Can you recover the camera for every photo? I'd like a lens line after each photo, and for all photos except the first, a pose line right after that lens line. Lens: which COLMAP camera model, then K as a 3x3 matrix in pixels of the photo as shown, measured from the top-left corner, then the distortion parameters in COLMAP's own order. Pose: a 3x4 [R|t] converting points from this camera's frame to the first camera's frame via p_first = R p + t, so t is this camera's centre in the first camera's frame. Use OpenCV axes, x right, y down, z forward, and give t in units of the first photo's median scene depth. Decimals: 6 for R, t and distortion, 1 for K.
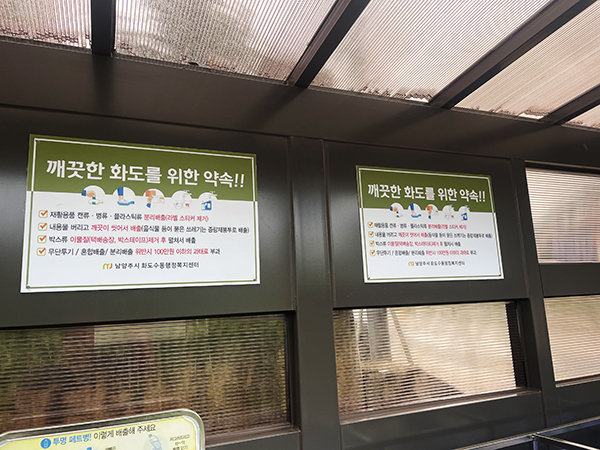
lens RADIAL K [[479.5, 0, 327.7], [0, 479.5, 270.0], [0, 0, 1]] dist [0.050426, -0.007919]
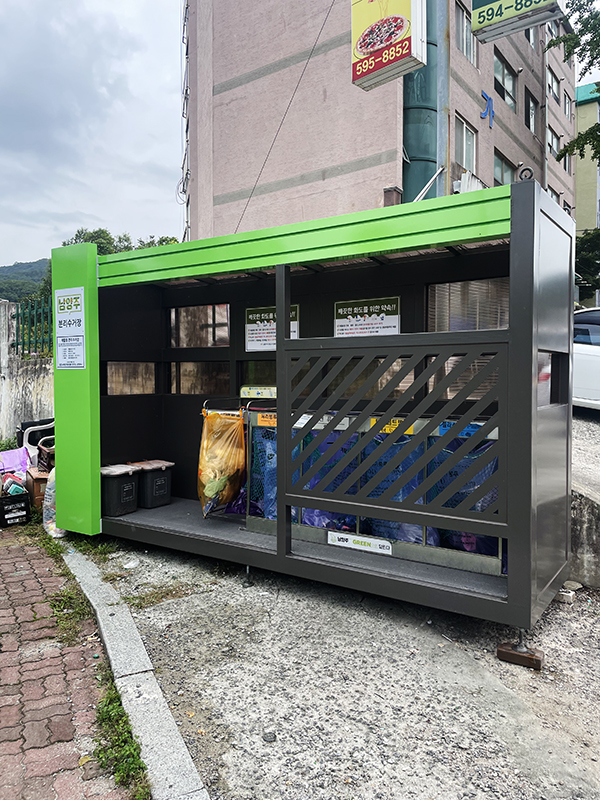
lens RADIAL K [[566.0, 0, 300.6], [0, 566.0, 390.0], [0, 0, 1]] dist [0.041278, -0.001549]
pose [[0.533920, 0.102332, -0.839320, 2.086919], [0.077440, 0.982559, 0.169058, -0.234376], [0.841981, -0.155260, 0.516683, -0.625737]]
